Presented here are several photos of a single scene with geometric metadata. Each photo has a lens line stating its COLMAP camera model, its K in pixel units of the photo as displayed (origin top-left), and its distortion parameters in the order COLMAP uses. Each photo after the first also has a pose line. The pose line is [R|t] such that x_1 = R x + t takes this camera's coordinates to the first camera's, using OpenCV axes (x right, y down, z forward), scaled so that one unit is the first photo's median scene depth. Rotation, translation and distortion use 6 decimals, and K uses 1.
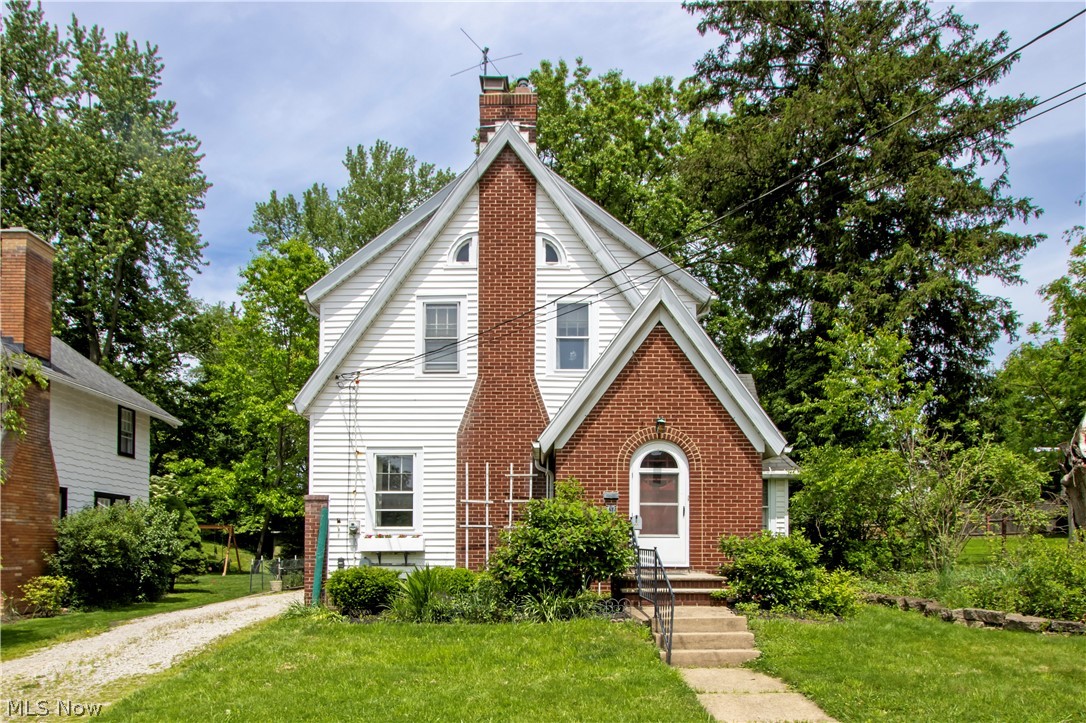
lens RADIAL K [[492.9, 0, 543.3], [0, 492.9, 389.8], [0, 0, 1]] dist [-0.020660, 0.000181]
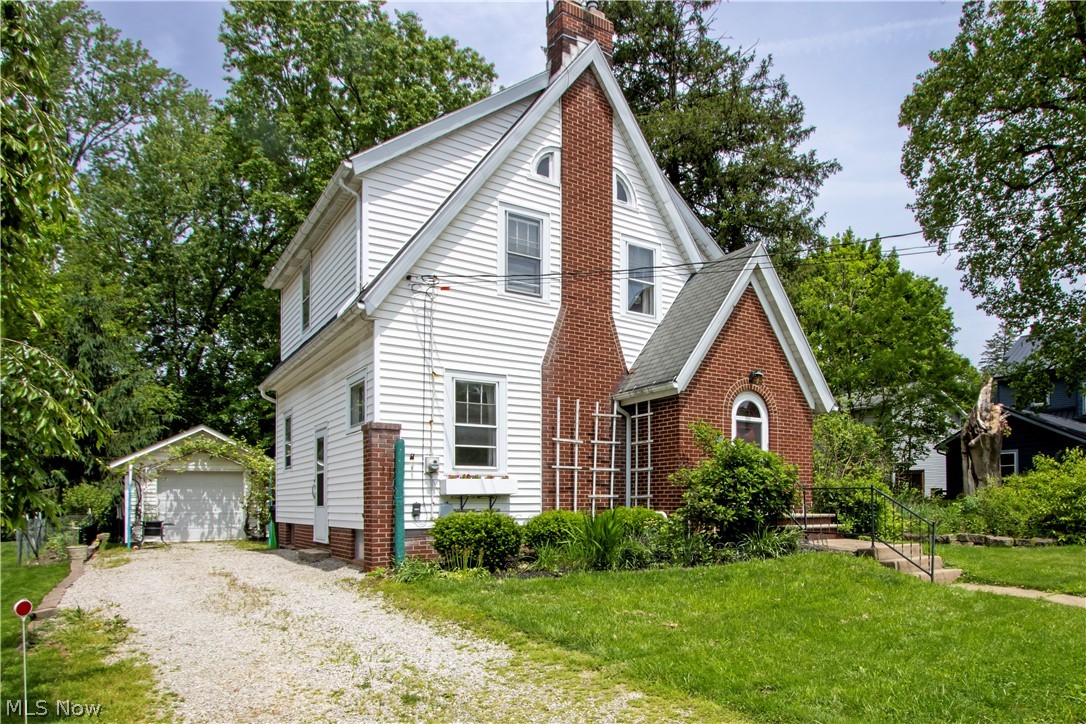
lens RADIAL K [[499.3, 0, 537.4], [0, 499.3, 353.8], [0, 0, 1]] dist [-0.022443, 0.004736]
pose [[0.898332, 0.120144, 0.422569, -0.570086], [-0.128510, 0.991670, -0.008752, 0.078534], [-0.420101, -0.046442, 0.906288, 0.181365]]
